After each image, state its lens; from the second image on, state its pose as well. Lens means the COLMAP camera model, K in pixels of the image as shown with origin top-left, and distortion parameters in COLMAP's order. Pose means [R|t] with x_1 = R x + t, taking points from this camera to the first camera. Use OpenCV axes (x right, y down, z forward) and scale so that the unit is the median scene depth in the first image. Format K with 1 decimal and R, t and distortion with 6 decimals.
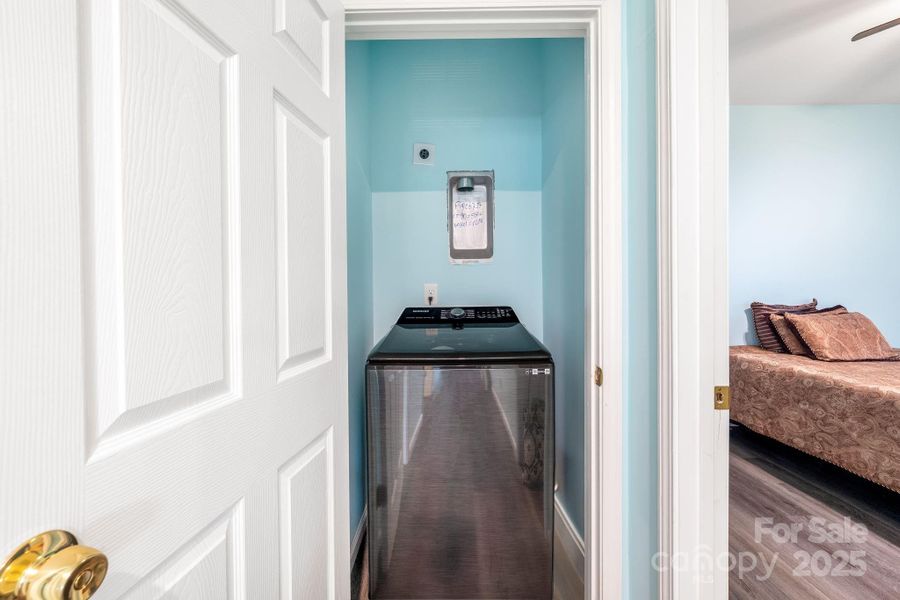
lens RADIAL K [[358.4, 0, 452.2], [0, 358.4, 290.5], [0, 0, 1]] dist [-0.000917, 0.000034]
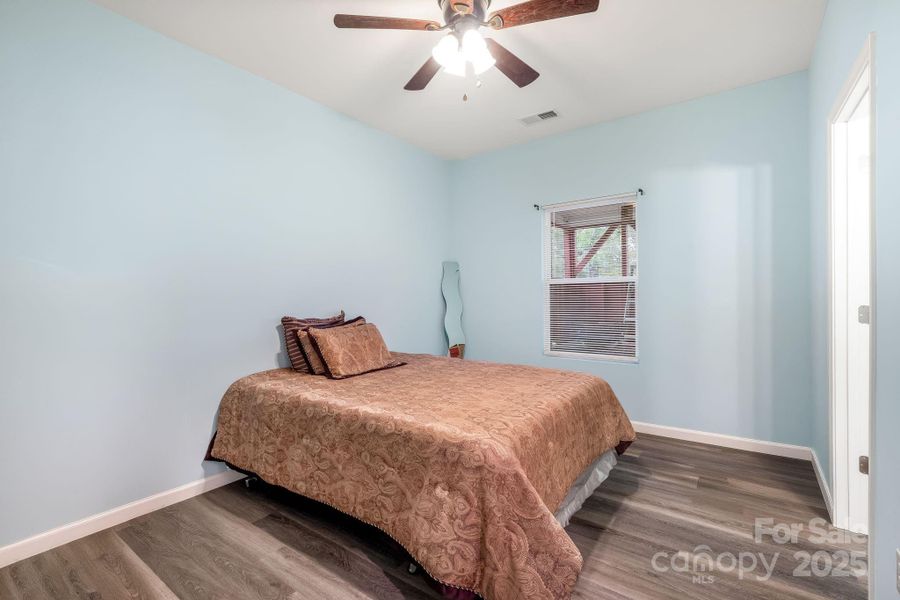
lens RADIAL K [[401.8, 0, 450.0], [0, 401.8, 300.0], [0, 0, 1]] dist [-0.001143, -0.000235]
pose [[0.585565, -0.004734, 0.810612, 0.373682], [0.010236, 0.999946, -0.001555, -0.001838], [-0.810561, 0.009208, 0.585582, 0.155730]]
